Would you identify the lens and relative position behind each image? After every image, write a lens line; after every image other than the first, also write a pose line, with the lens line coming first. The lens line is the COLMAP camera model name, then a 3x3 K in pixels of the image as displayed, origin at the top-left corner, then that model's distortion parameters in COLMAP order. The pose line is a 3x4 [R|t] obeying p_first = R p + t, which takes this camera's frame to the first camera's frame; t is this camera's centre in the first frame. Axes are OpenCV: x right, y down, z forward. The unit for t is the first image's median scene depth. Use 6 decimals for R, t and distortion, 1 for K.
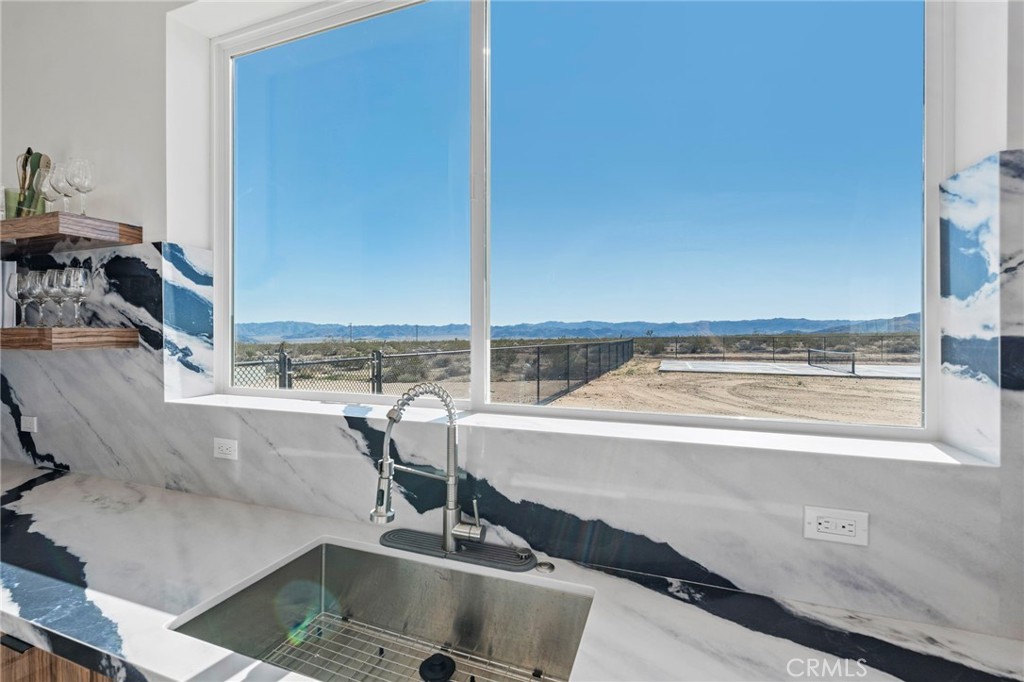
lens RADIAL K [[449.4, 0, 512.0], [0, 449.4, 341.0], [0, 0, 1]] dist [-0.001653, -0.000123]
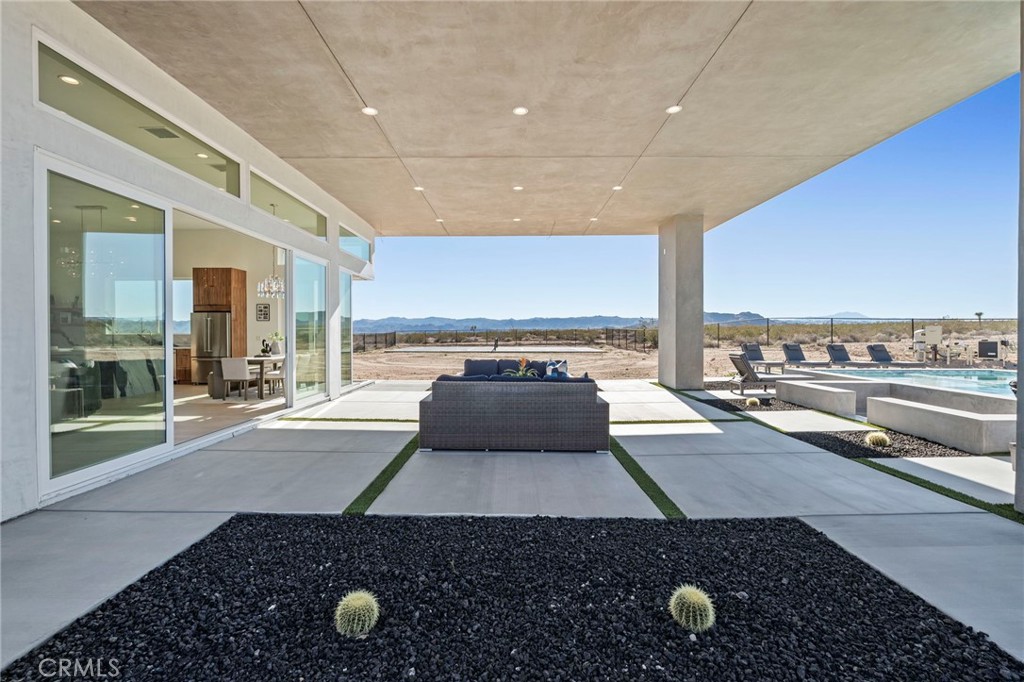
lens RADIAL K [[449.1, 0, 514.3], [0, 449.1, 332.1], [0, 0, 1]] dist [-0.003790, 0.000145]
pose [[0.939113, -0.004230, 0.343582, 2.753166], [0.007885, 0.999926, -0.009243, 0.213861], [-0.343518, 0.011389, 0.939077, -7.580780]]
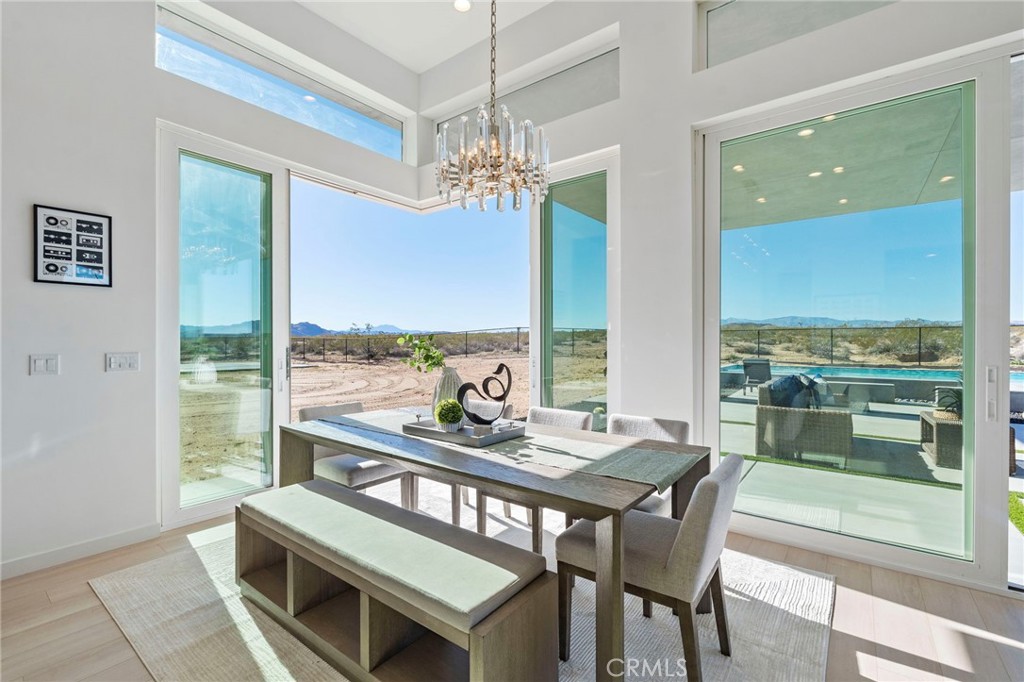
lens RADIAL K [[449.4, 0, 512.0], [0, 449.4, 341.0], [0, 0, 1]] dist [-0.001653, -0.000123]
pose [[0.299645, -0.004760, 0.954039, 0.506860], [0.016520, 0.999864, -0.000200, 0.161685], [-0.953908, 0.015821, 0.299683, -1.713440]]
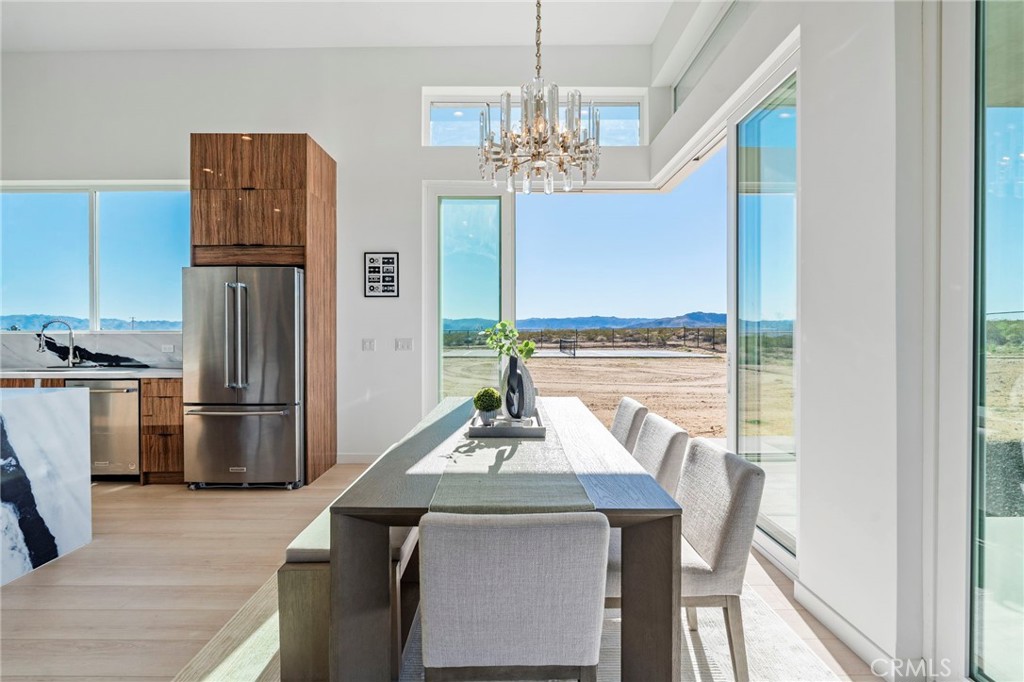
lens RADIAL K [[449.1, 0, 514.3], [0, 449.1, 332.1], [0, 0, 1]] dist [-0.003790, 0.000145]
pose [[0.936881, -0.004526, 0.349618, 1.328497], [0.008779, 0.999905, -0.010582, 0.175555], [-0.349537, 0.012983, 0.936833, -2.462809]]
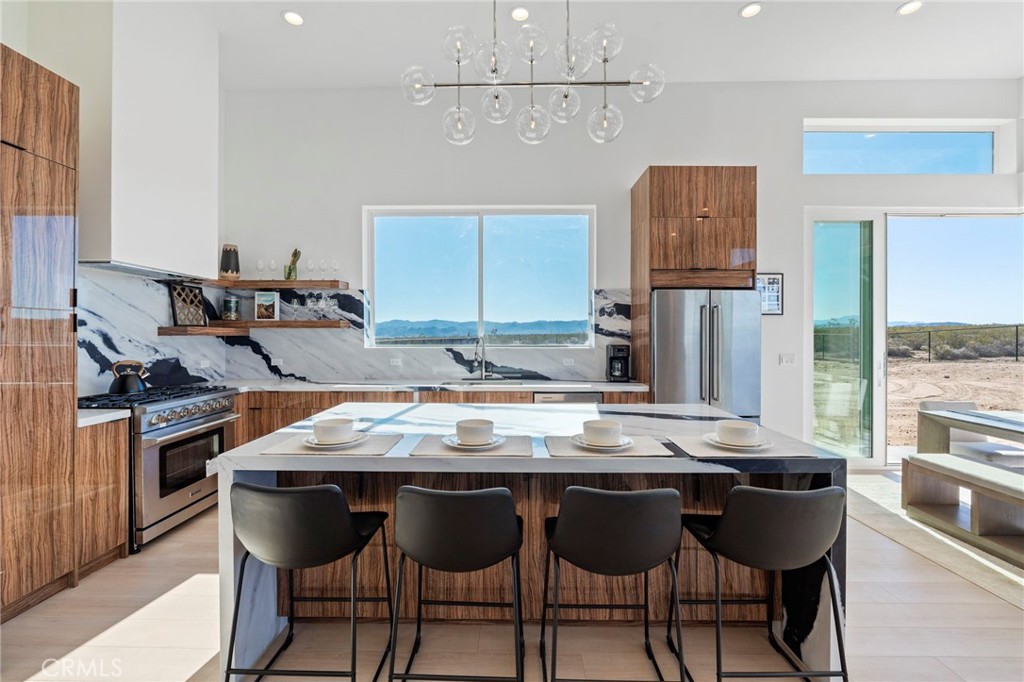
lens RADIAL K [[449.1, 0, 514.3], [0, 449.1, 332.1], [0, 0, 1]] dist [-0.003790, 0.000145]
pose [[0.941518, 0.000990, 0.336962, -0.815856], [0.004697, 0.999860, -0.016062, 0.084948], [-0.336931, 0.016705, 0.941381, -1.866463]]
